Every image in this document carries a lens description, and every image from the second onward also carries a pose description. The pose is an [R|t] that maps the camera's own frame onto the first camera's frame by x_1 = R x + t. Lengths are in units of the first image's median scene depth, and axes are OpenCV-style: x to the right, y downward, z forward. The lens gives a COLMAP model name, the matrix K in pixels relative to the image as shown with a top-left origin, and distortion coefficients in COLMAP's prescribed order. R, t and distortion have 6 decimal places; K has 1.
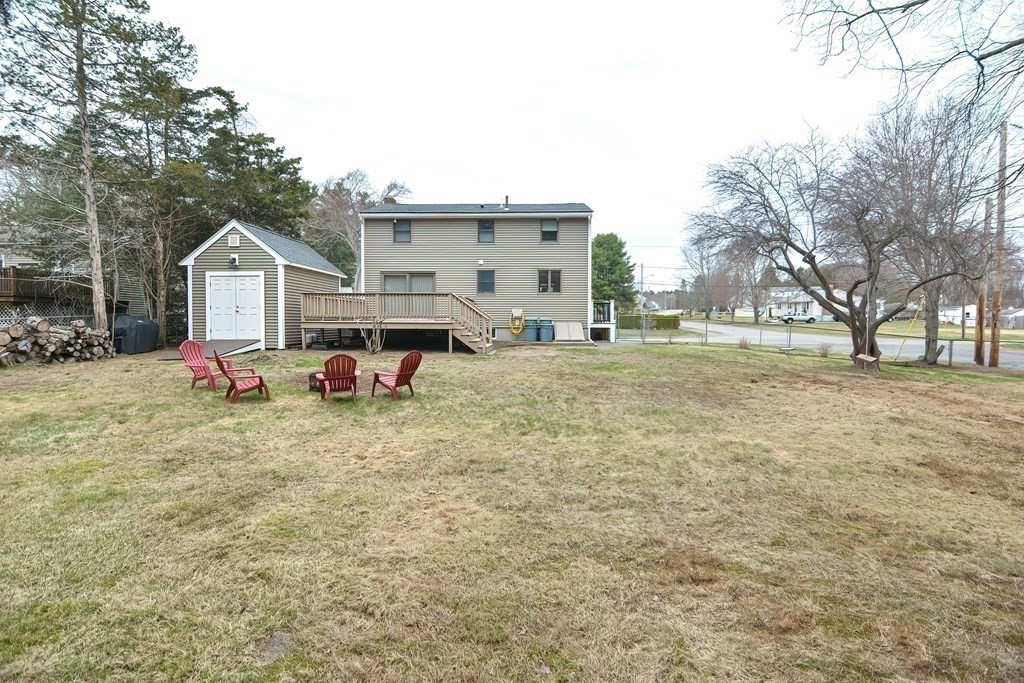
lens RADIAL K [[543.8, 0, 528.3], [0, 543.8, 335.0], [0, 0, 1]] dist [0.002413, -0.000542]
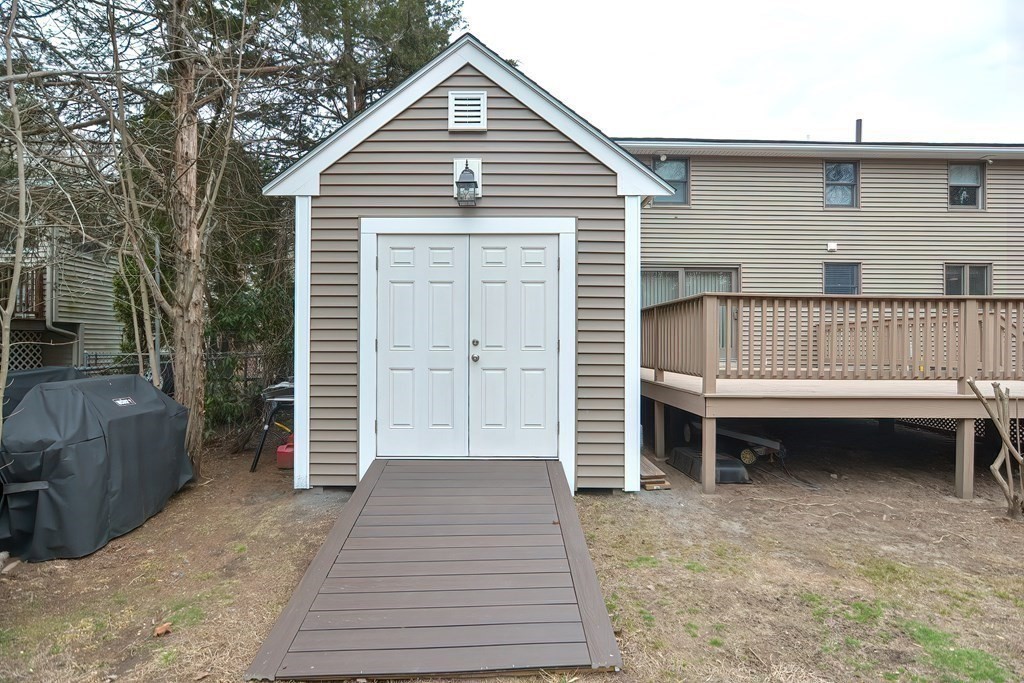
lens RADIAL K [[509.1, 0, 512.0], [0, 509.1, 341.5], [0, 0, 1]] dist [-0.017817, -0.000239]
pose [[0.997496, 0.002371, 0.070677, -0.527323], [-0.000868, 0.999773, -0.021298, -0.046100], [-0.070712, 0.021184, 0.997272, 0.723532]]
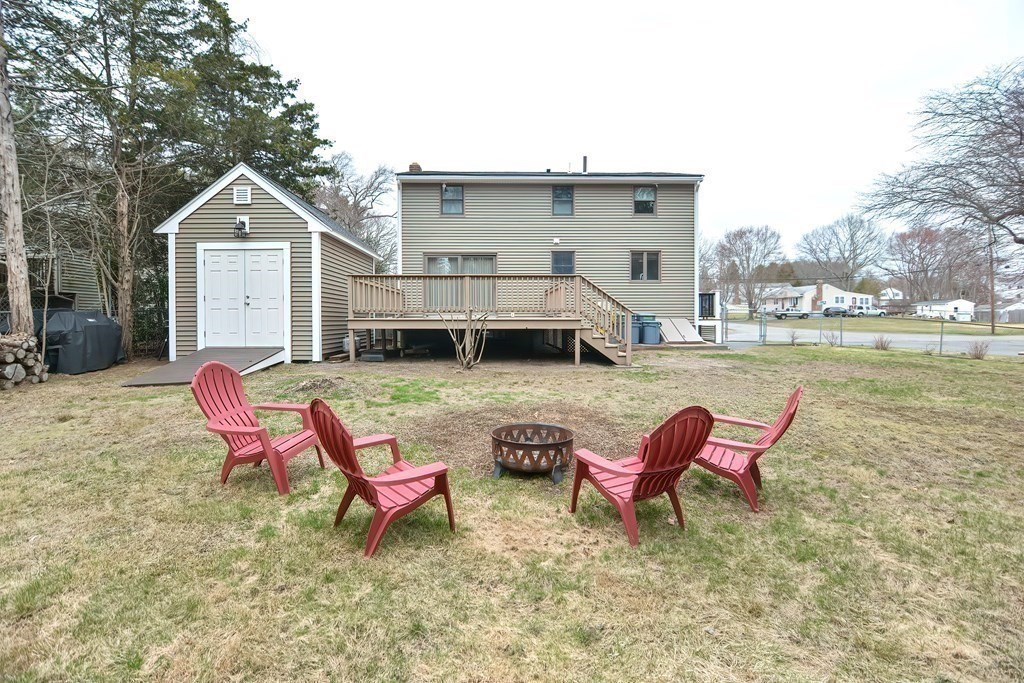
lens RADIAL K [[508.9, 0, 507.3], [0, 508.9, 326.2], [0, 0, 1]] dist [-0.005046, 0.000849]
pose [[0.997821, -0.007229, 0.065587, -0.261803], [0.007956, 0.999910, -0.010825, -0.007771], [-0.065503, 0.011323, 0.997788, 0.369667]]
